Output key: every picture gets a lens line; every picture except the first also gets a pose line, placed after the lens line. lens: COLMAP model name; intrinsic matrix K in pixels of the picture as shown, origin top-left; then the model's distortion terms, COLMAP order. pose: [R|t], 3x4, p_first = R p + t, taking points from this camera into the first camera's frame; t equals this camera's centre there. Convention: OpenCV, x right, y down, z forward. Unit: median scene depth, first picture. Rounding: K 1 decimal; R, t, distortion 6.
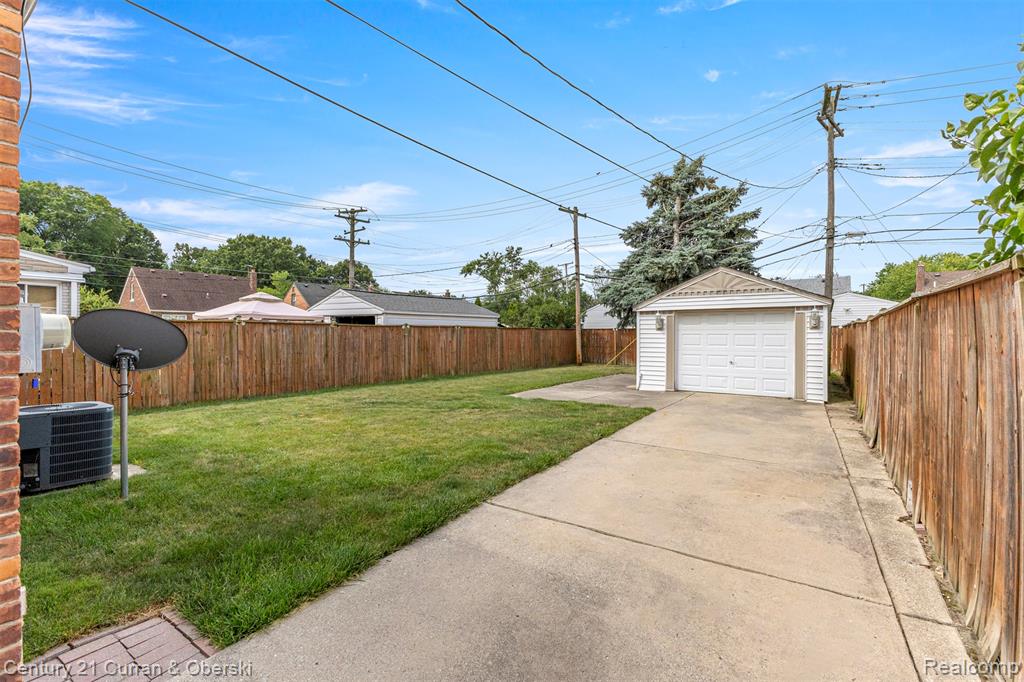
lens RADIAL K [[469.7, 0, 506.9], [0, 469.7, 334.0], [0, 0, 1]] dist [0.003796, -0.000094]
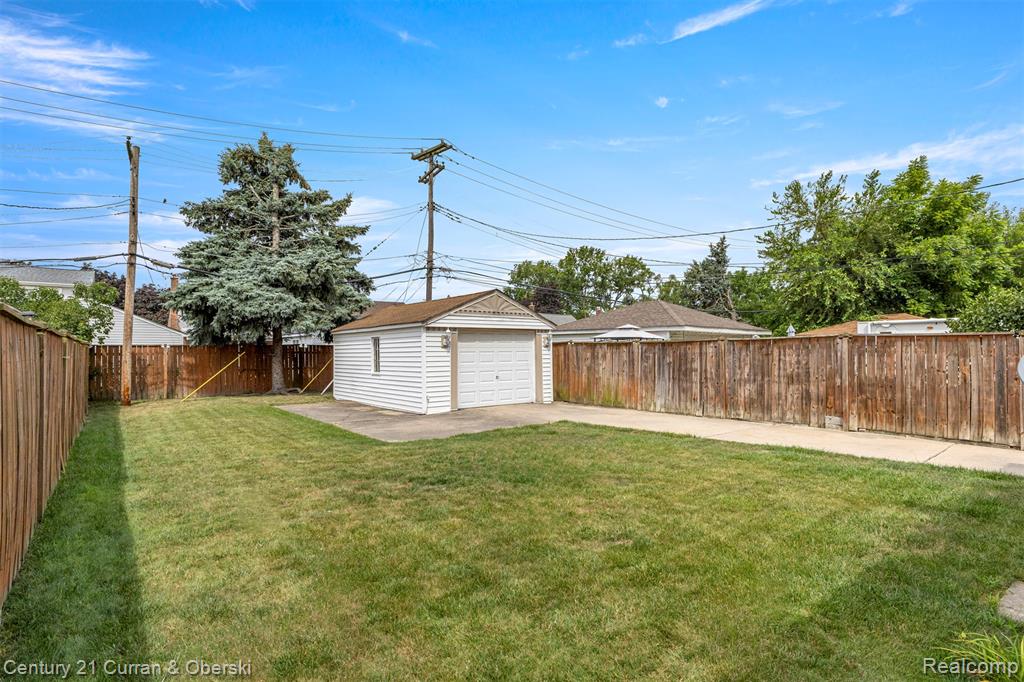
lens RADIAL K [[526.9, 0, 510.5], [0, 526.9, 340.7], [0, 0, 1]] dist [0.005392, 0.000594]
pose [[0.265376, 0.014427, 0.964037, -0.441861], [0.005056, 0.999853, -0.016355, -0.003145], [-0.964132, 0.009215, 0.265264, 0.394475]]
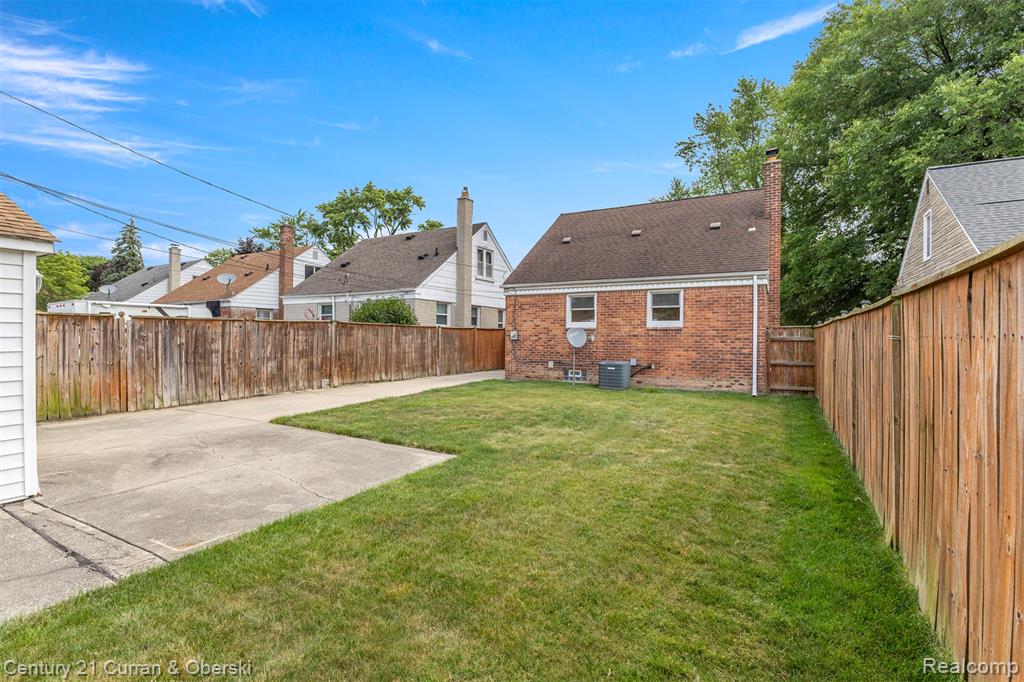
lens RADIAL K [[481.1, 0, 509.3], [0, 481.1, 339.0], [0, 0, 1]] dist [-0.000216, 0.000050]
pose [[-0.994568, -0.011647, -0.103431, -0.001482], [-0.012781, 0.999865, 0.010308, 0.000207], [0.103297, 0.011574, -0.994583, 0.947104]]
